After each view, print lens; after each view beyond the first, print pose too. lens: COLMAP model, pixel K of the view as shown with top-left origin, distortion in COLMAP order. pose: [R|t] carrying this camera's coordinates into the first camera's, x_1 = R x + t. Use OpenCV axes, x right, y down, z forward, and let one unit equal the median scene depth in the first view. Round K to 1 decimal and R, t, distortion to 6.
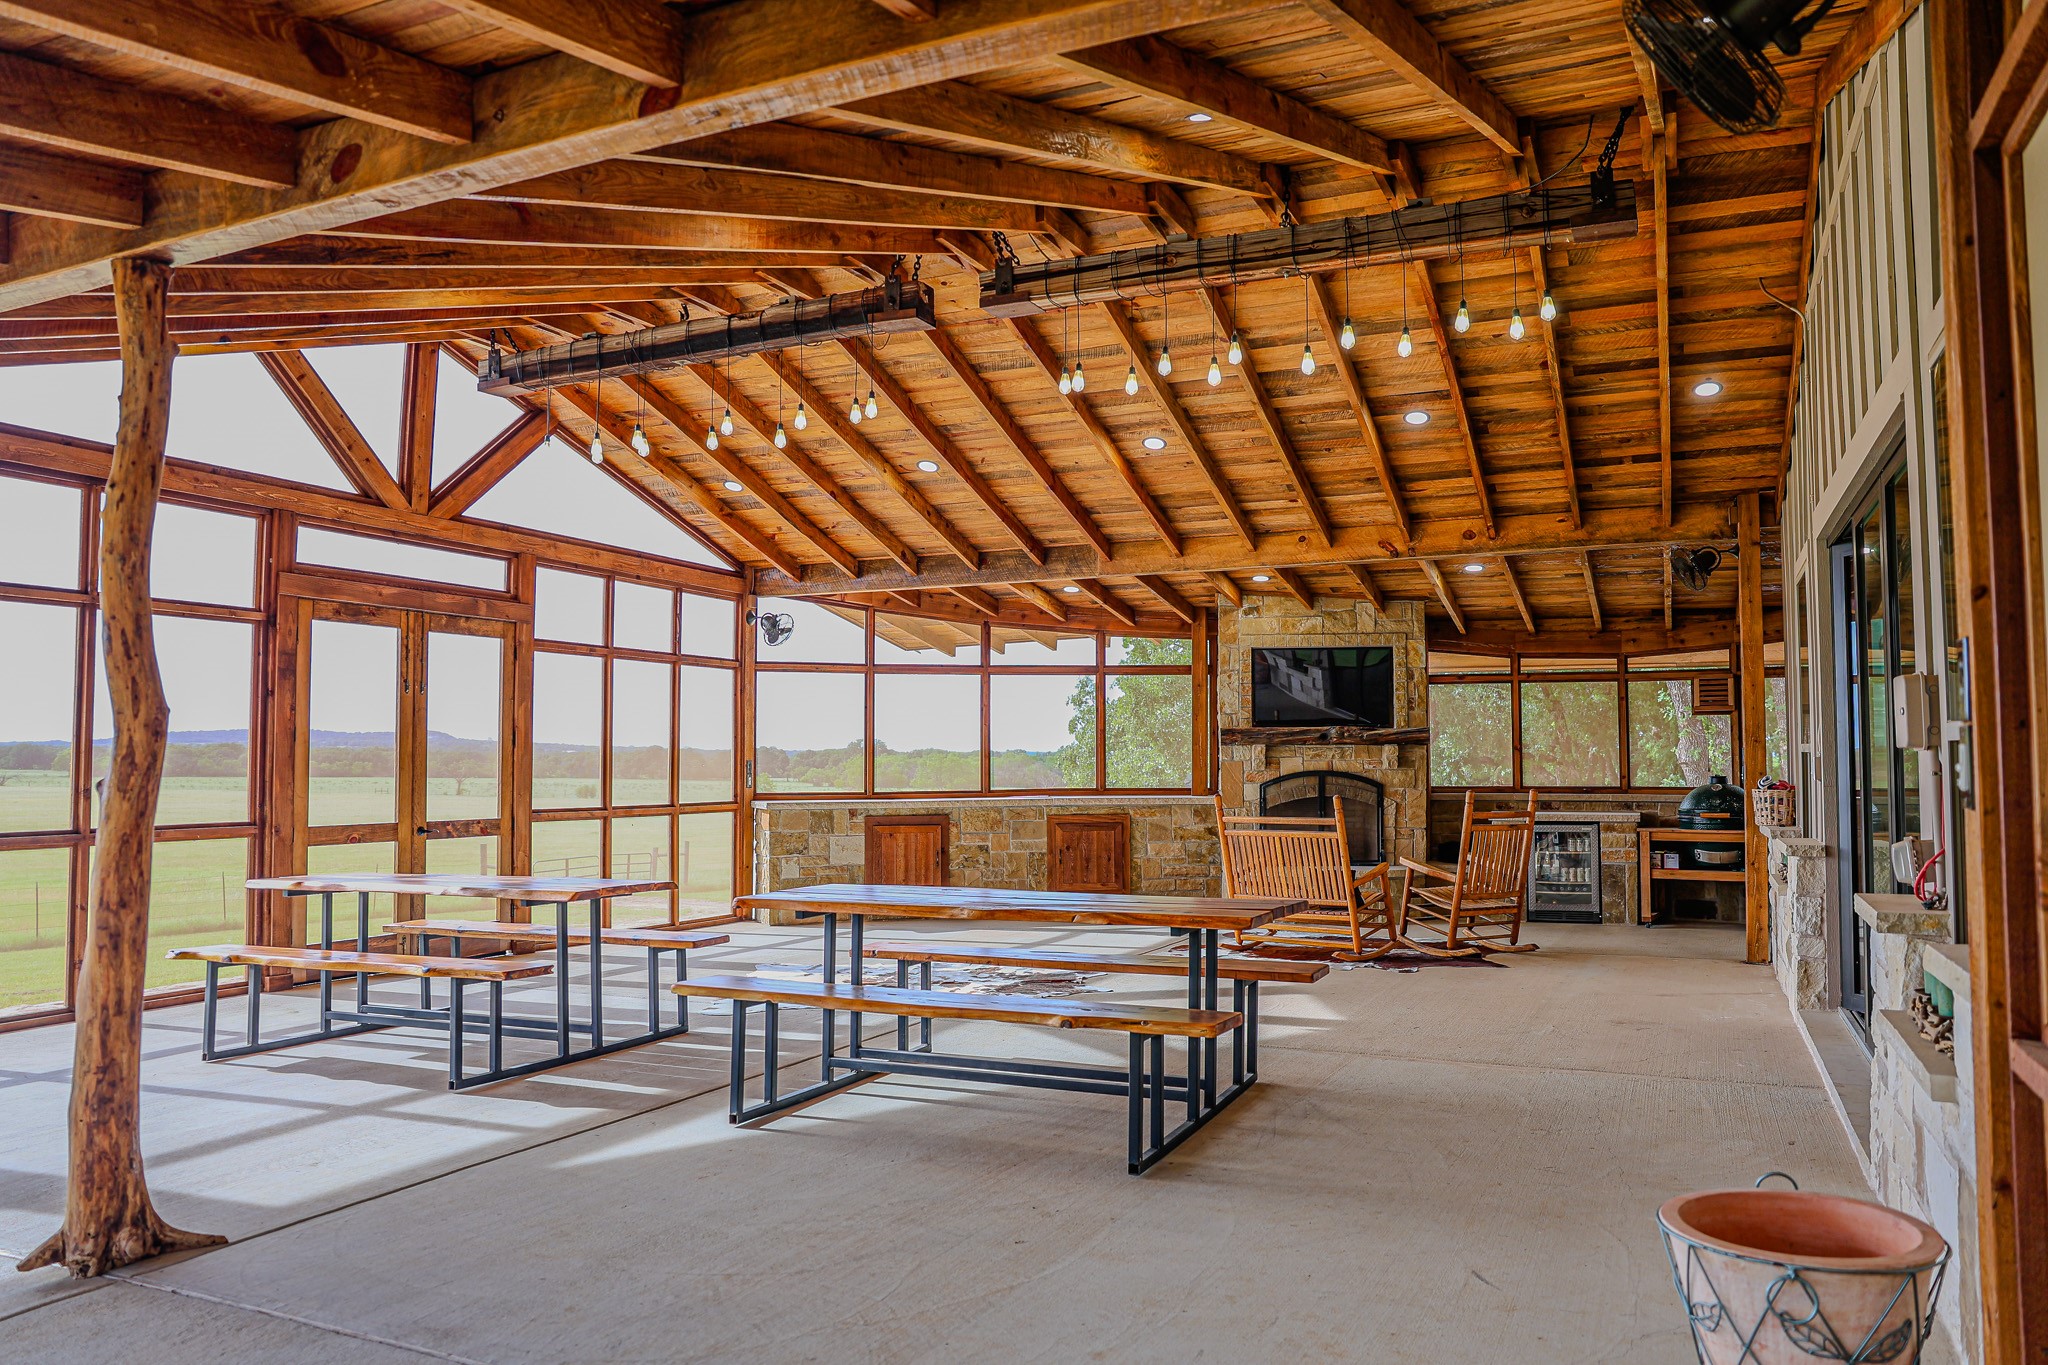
lens RADIAL K [[1410.9, 0, 1025.0], [0, 1410.9, 687.8], [0, 0, 1]] dist [-0.104052, 0.078429]
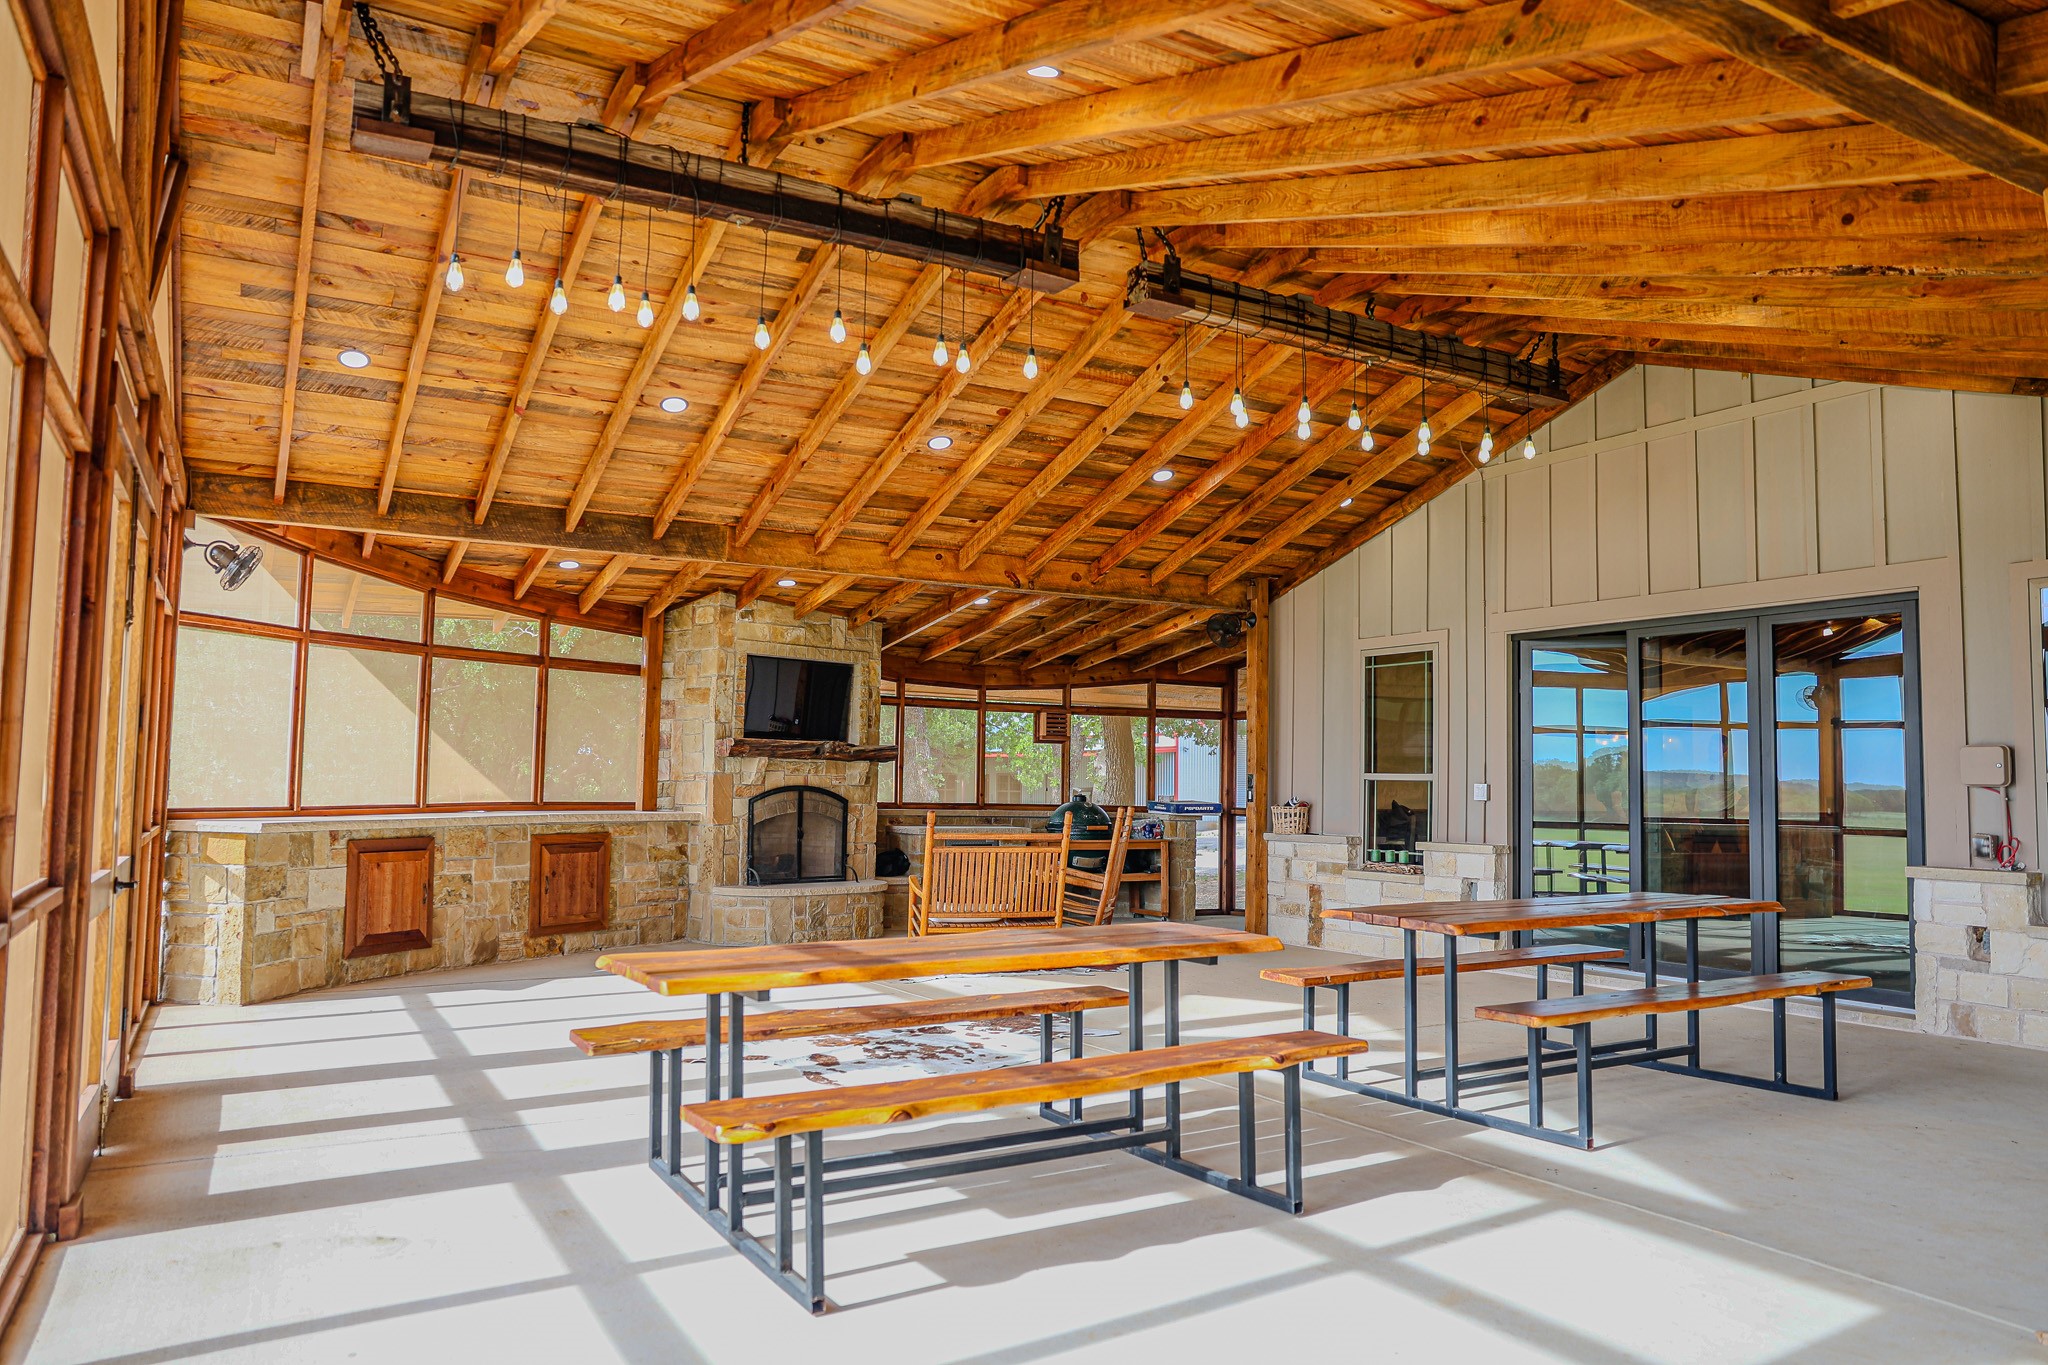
lens RADIAL K [[1410.9, 0, 1028.2], [0, 1410.9, 684.0], [0, 0, 1]] dist [-0.104052, 0.078429]
pose [[0.578291, 0.068200, 0.812975, -0.492467], [-0.060015, 0.997356, -0.040977, 0.019043], [-0.813620, -0.025094, 0.580855, 0.303299]]
